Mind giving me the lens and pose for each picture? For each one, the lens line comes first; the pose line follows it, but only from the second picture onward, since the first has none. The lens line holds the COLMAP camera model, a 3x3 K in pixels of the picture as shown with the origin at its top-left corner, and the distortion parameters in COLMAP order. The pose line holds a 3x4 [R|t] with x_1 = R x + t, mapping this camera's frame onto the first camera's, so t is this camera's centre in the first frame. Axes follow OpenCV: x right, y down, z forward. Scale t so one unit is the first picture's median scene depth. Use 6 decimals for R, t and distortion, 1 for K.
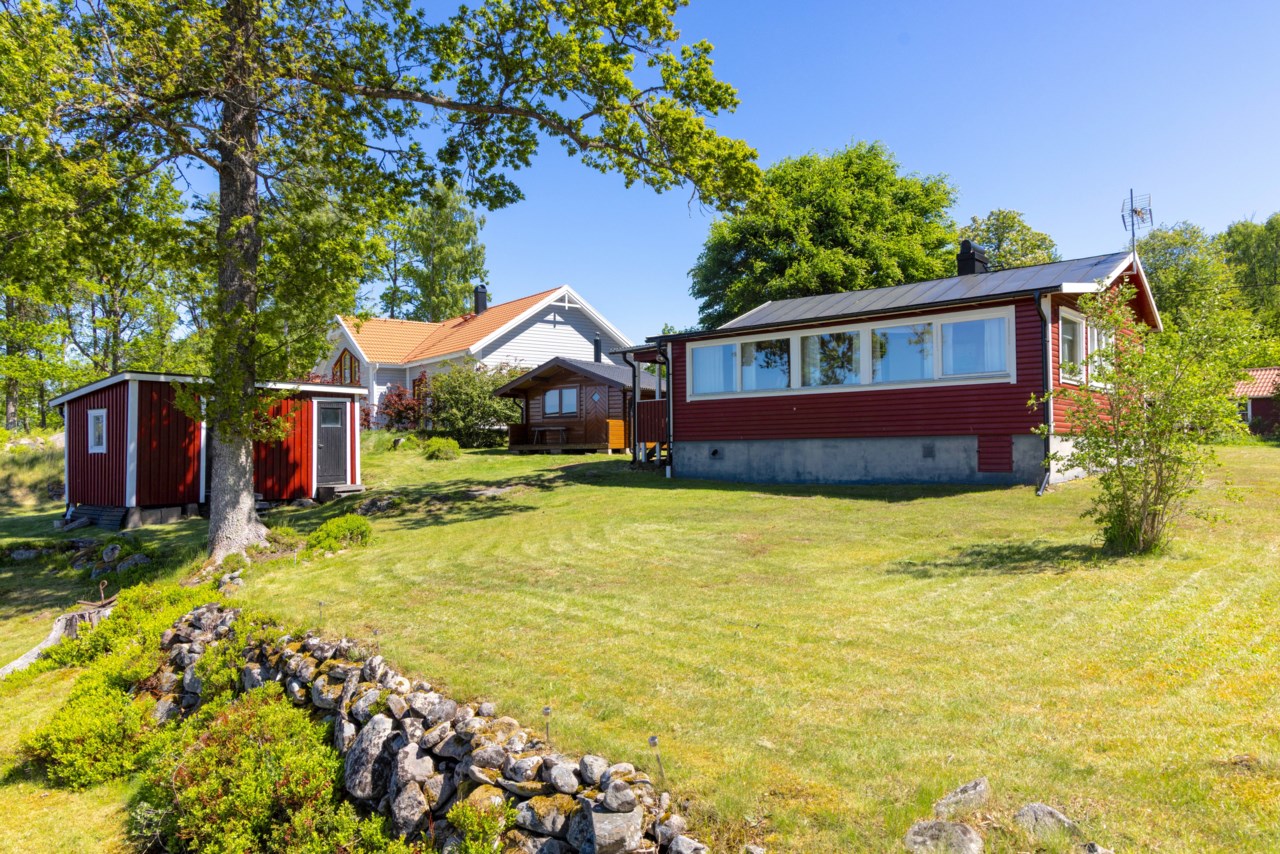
lens RADIAL K [[795.8, 0, 640.0], [0, 795.8, 427.0], [0, 0, 1]] dist [0.003826, 0.002971]
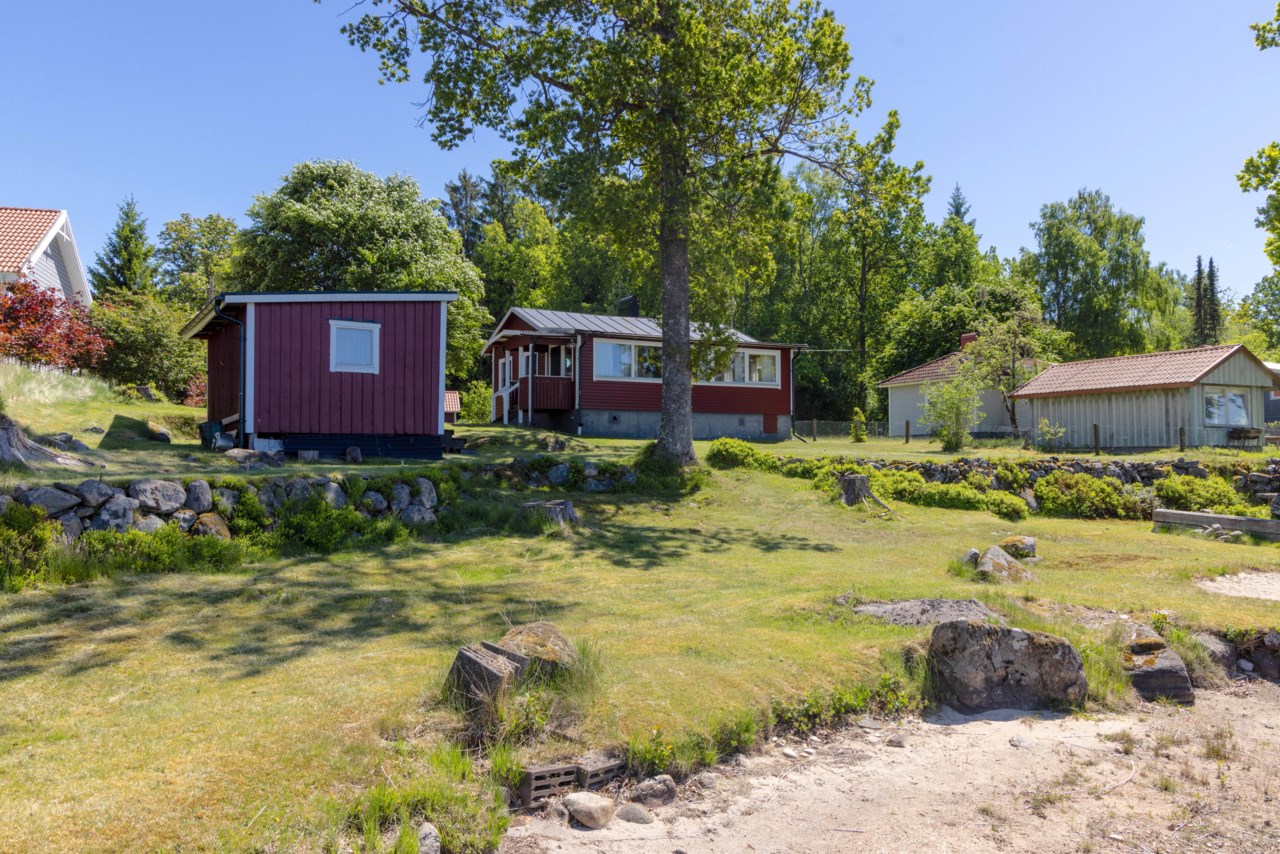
lens RADIAL K [[909.4, 0, 555.6], [0, 909.4, 427.6], [0, 0, 1]] dist [0.003992, 0.000756]
pose [[0.458572, 0.053591, 0.887040, -1.573767], [-0.032735, 0.998521, -0.043403, 0.138359], [-0.888054, -0.009134, 0.459648, 0.385951]]
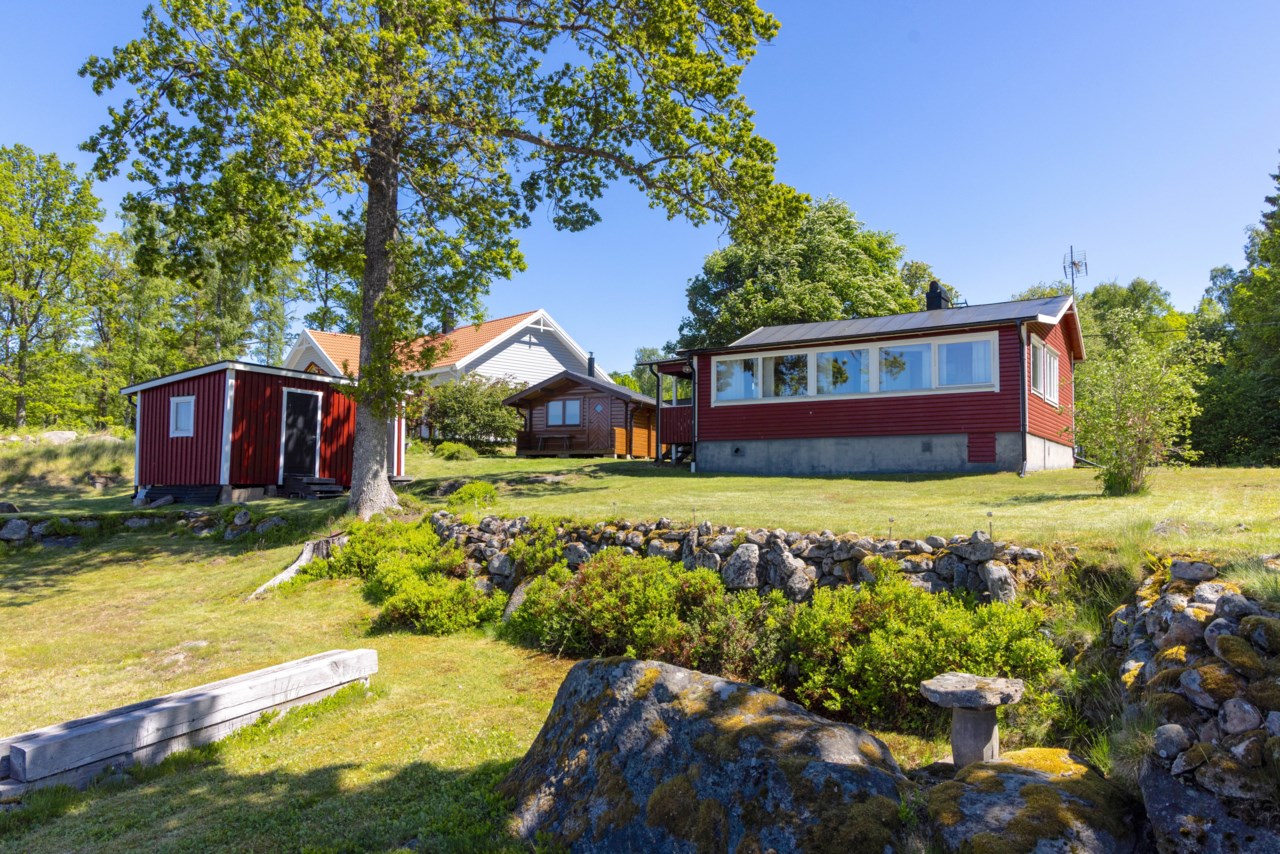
lens RADIAL K [[795.8, 0, 640.0], [0, 795.8, 427.0], [0, 0, 1]] dist [0.003826, 0.002971]
pose [[0.992146, 0.026241, 0.122300, -0.214205], [-0.020778, 0.998738, -0.045726, 0.060875], [-0.123346, 0.042825, 0.991439, -0.158338]]
